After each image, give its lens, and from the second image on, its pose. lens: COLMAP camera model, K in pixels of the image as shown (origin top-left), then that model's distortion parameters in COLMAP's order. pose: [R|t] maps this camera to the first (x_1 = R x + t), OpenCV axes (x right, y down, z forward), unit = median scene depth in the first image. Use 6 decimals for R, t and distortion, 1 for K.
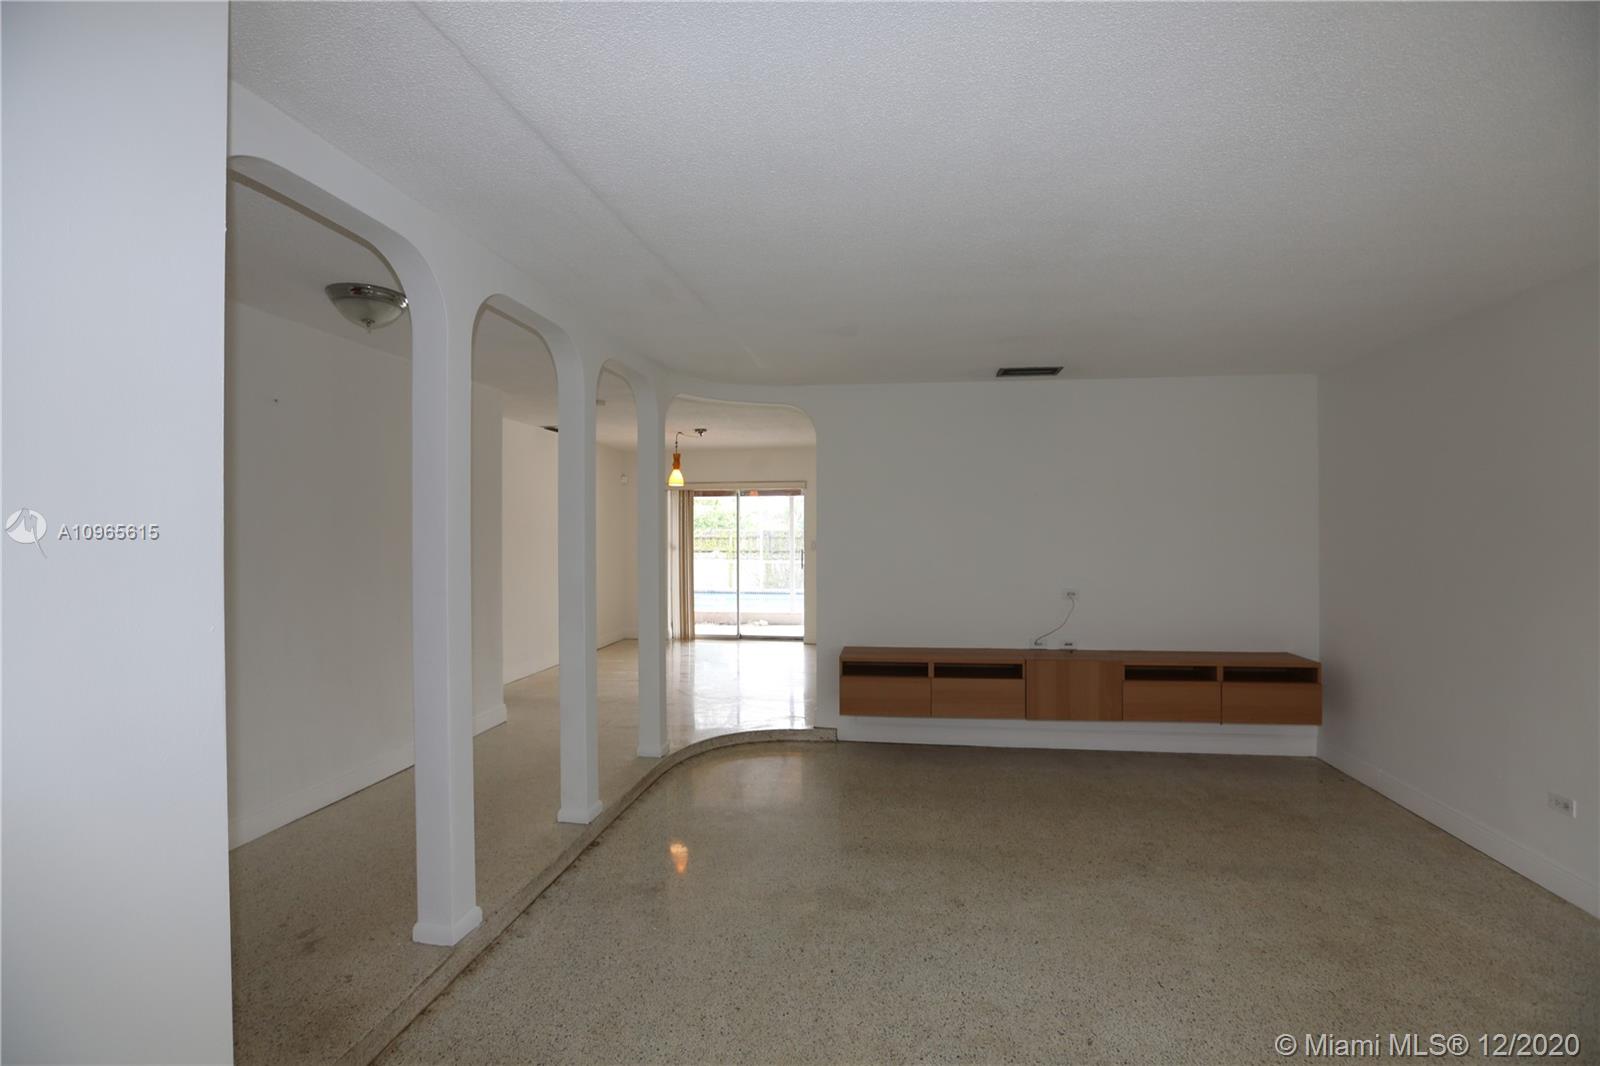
lens RADIAL K [[732.8, 0, 800.0], [0, 732.8, 533.0], [0, 0, 1]] dist [-0.030471, 0.000295]
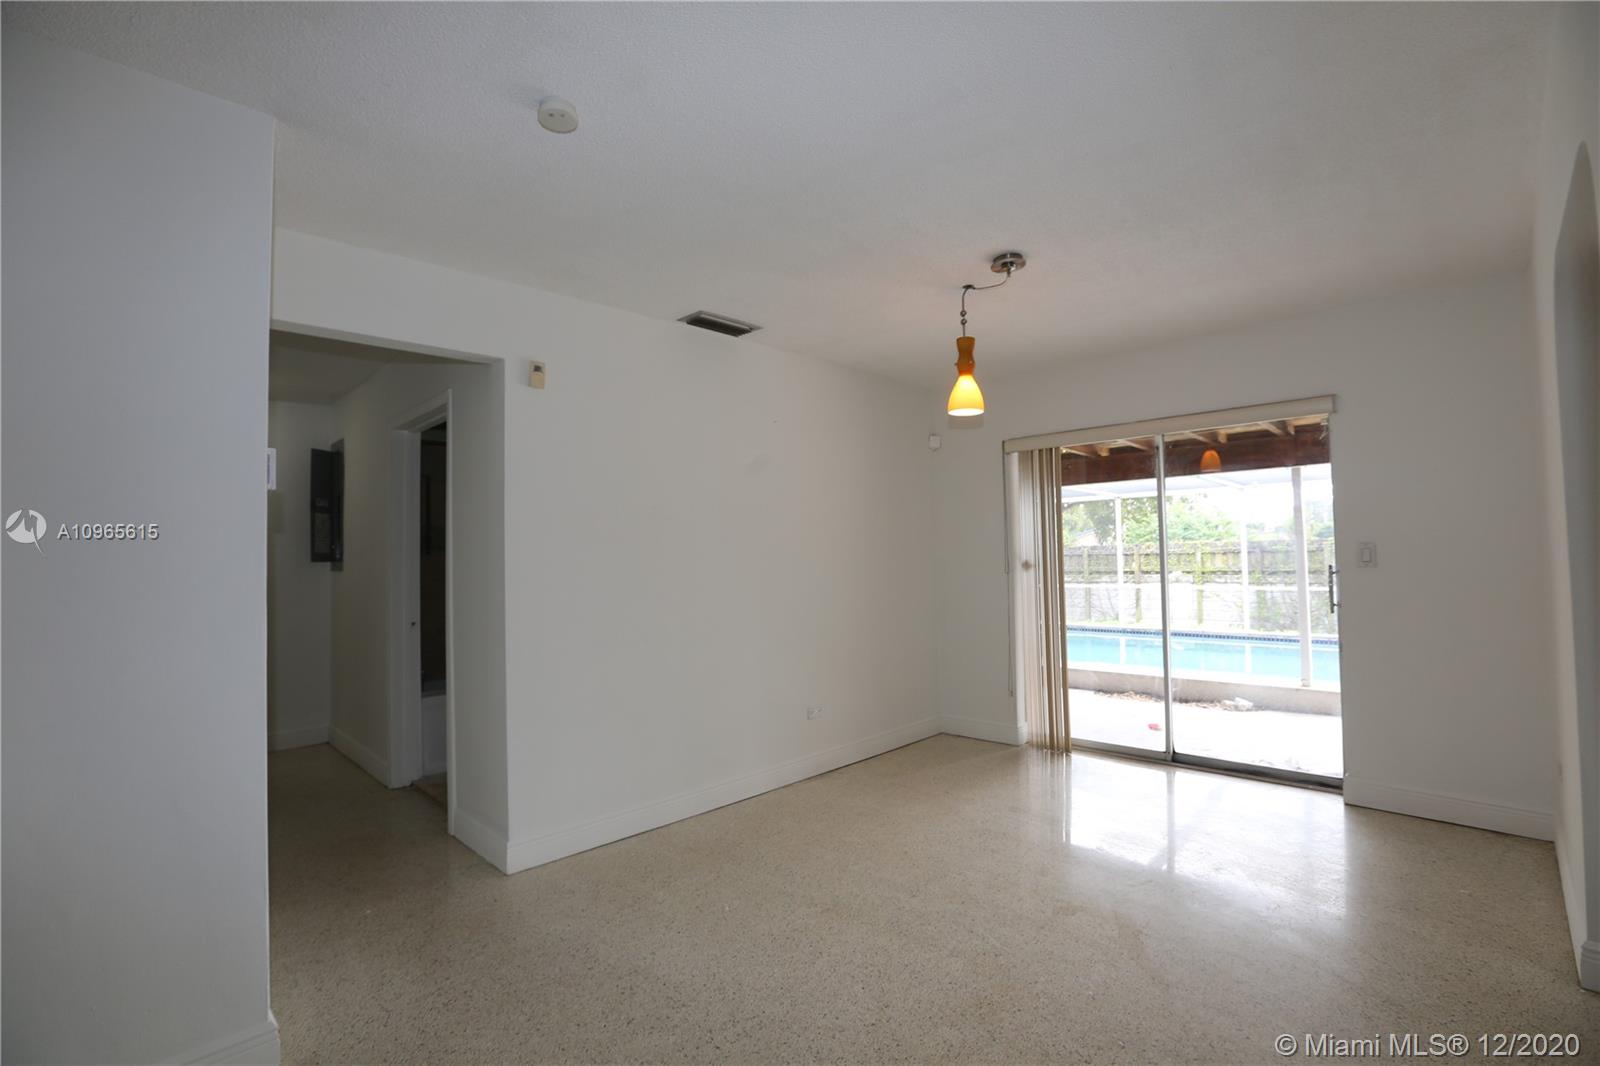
lens RADIAL K [[732.8, 0, 800.0], [0, 732.8, 533.0], [0, 0, 1]] dist [-0.030471, 0.000295]
pose [[0.815572, -0.036032, -0.577532, -0.005026], [0.018269, 0.999165, -0.036538, 0.012878], [0.578367, 0.019249, 0.815550, 0.449456]]
